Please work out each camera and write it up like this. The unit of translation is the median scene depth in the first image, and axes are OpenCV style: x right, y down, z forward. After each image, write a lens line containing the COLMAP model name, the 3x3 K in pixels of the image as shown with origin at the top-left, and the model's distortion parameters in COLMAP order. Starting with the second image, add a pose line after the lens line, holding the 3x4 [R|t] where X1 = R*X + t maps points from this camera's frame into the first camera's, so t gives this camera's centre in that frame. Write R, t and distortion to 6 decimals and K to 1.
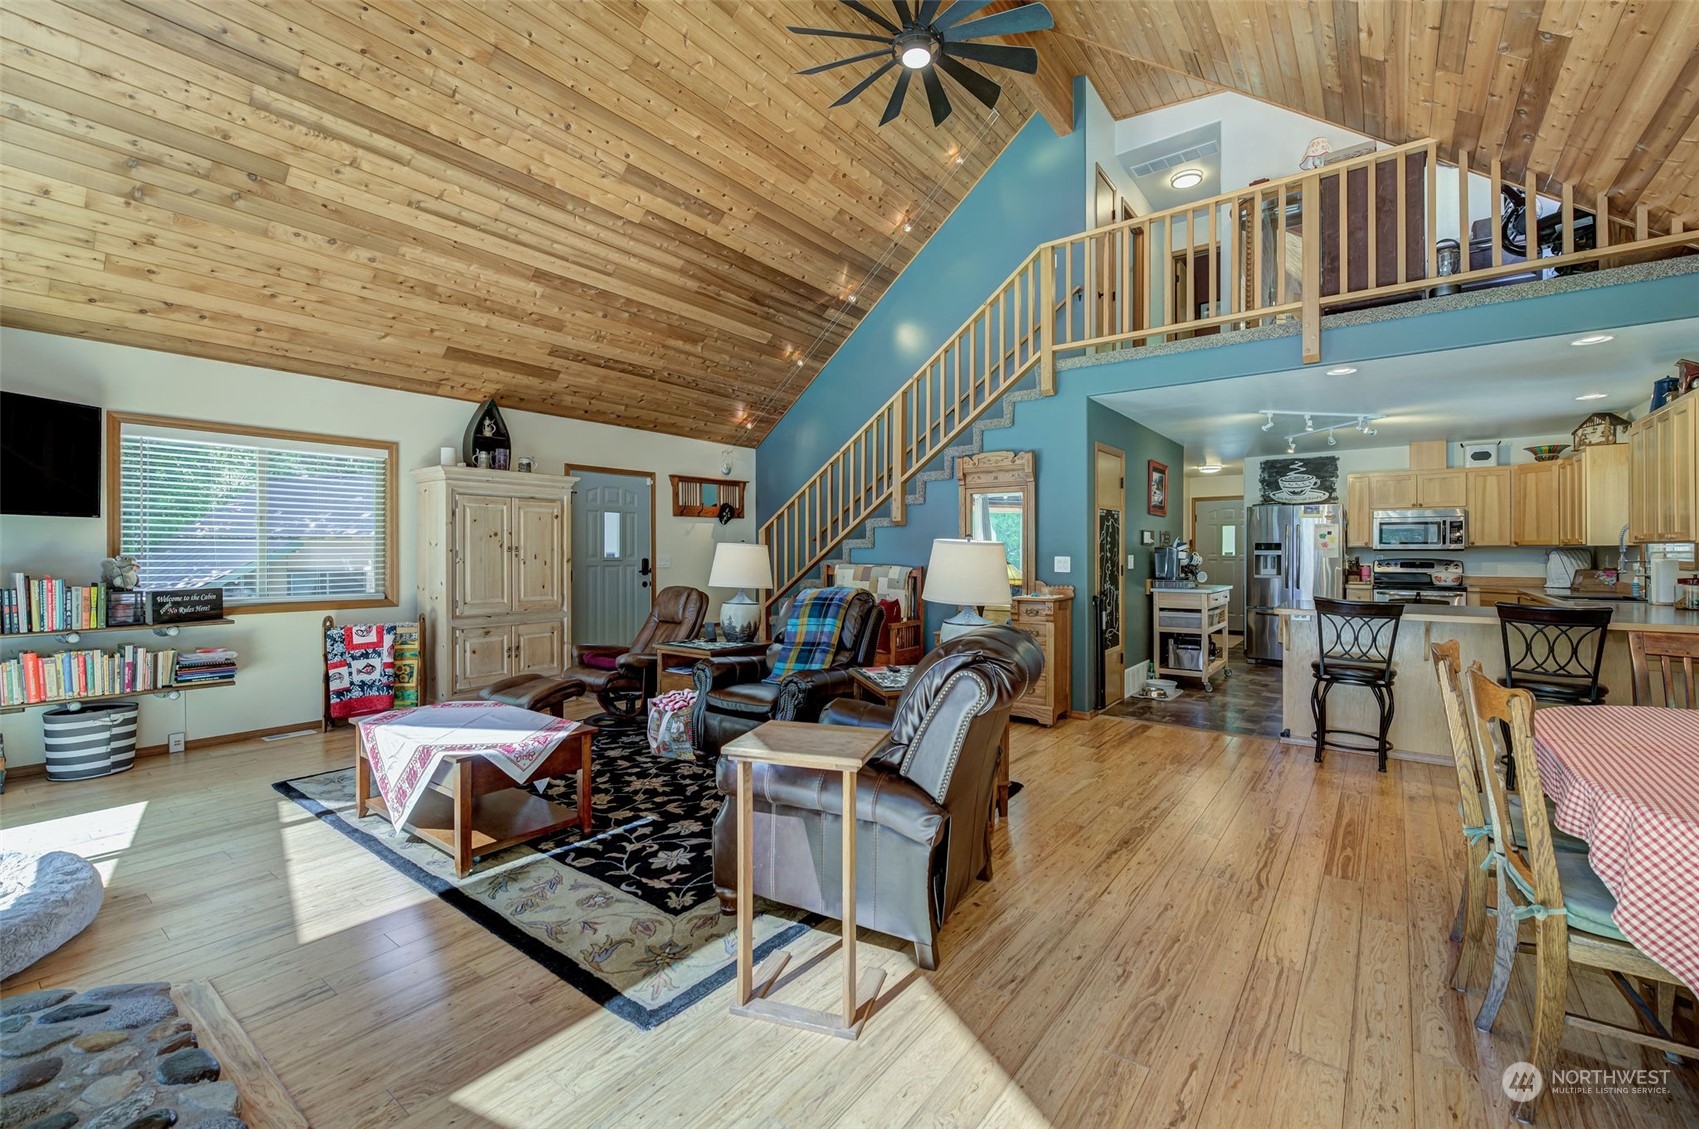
lens RADIAL K [[697.0, 0, 873.2], [0, 697.0, 555.0], [0, 0, 1]] dist [-0.000656, -0.000156]
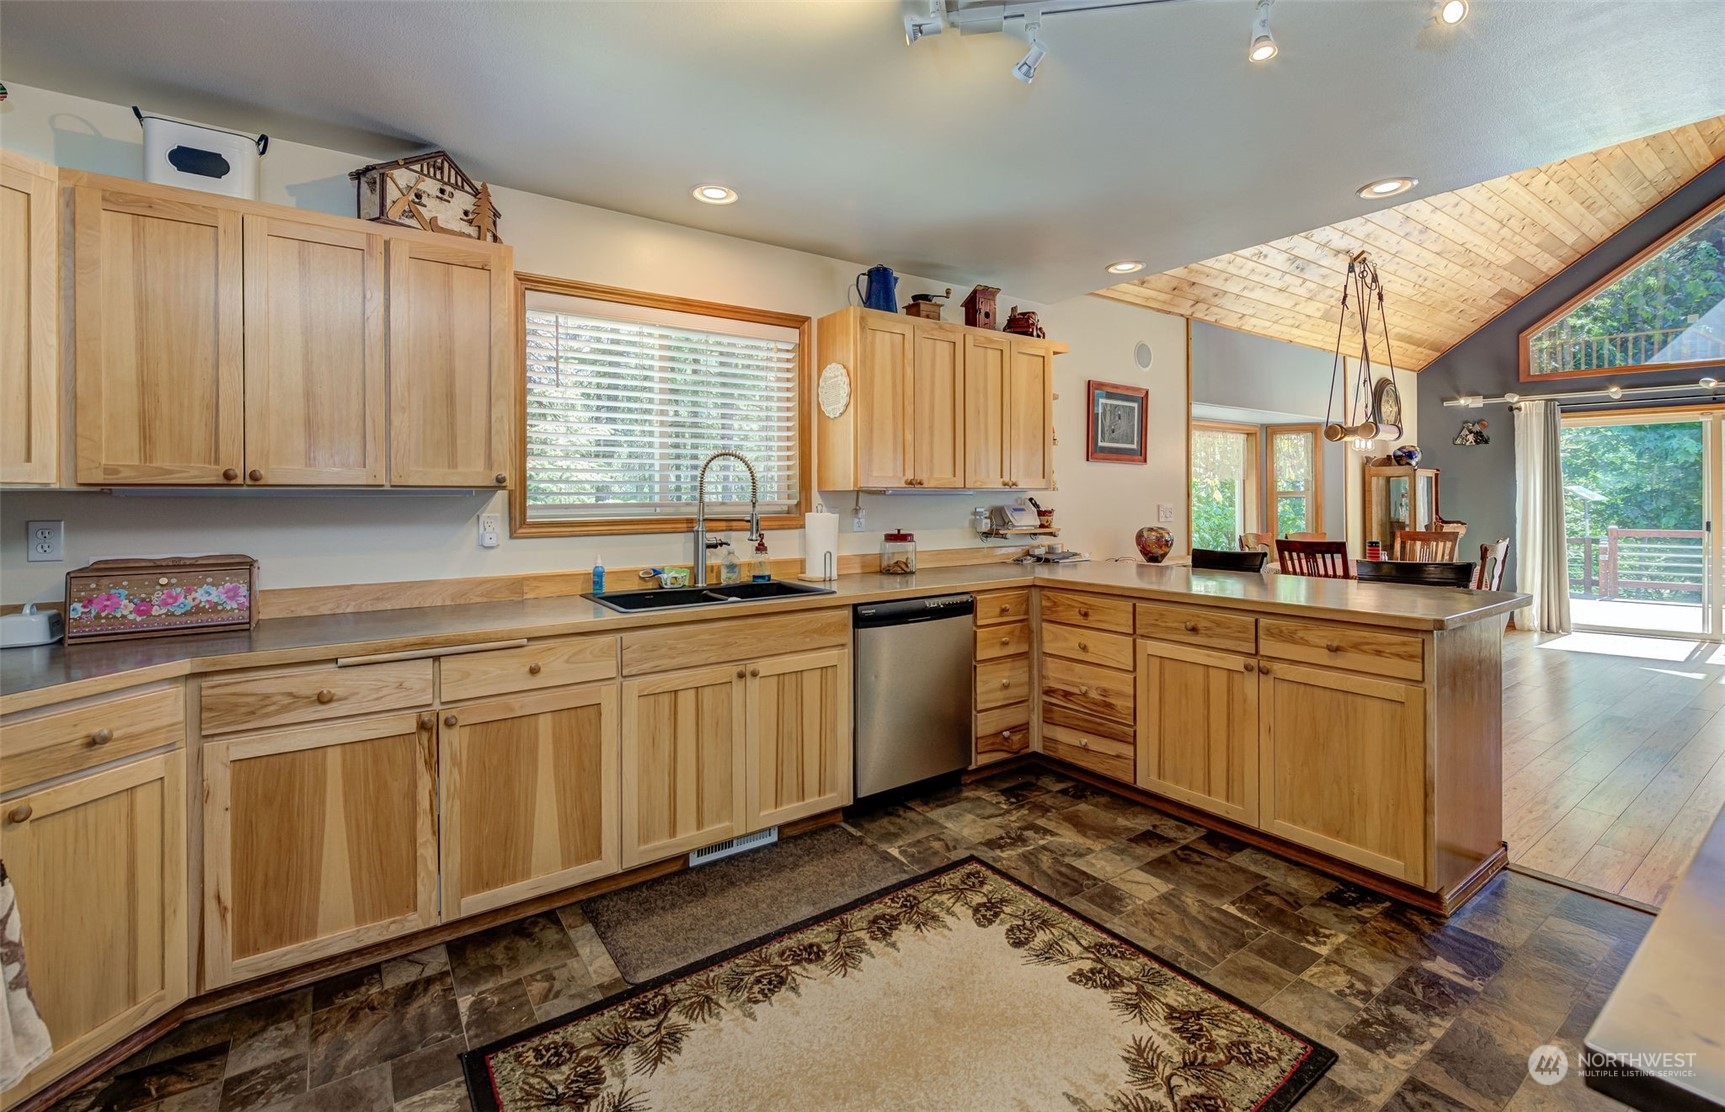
lens RADIAL K [[744.8, 0, 872.8], [0, 744.8, 498.4], [0, 0, 1]] dist [-0.000391, -0.000511]
pose [[-0.950151, 0.006964, 0.311713, 0.545342], [0.008739, 0.999953, 0.004298, -0.006887], [-0.311669, 0.006807, -0.950167, 1.064175]]
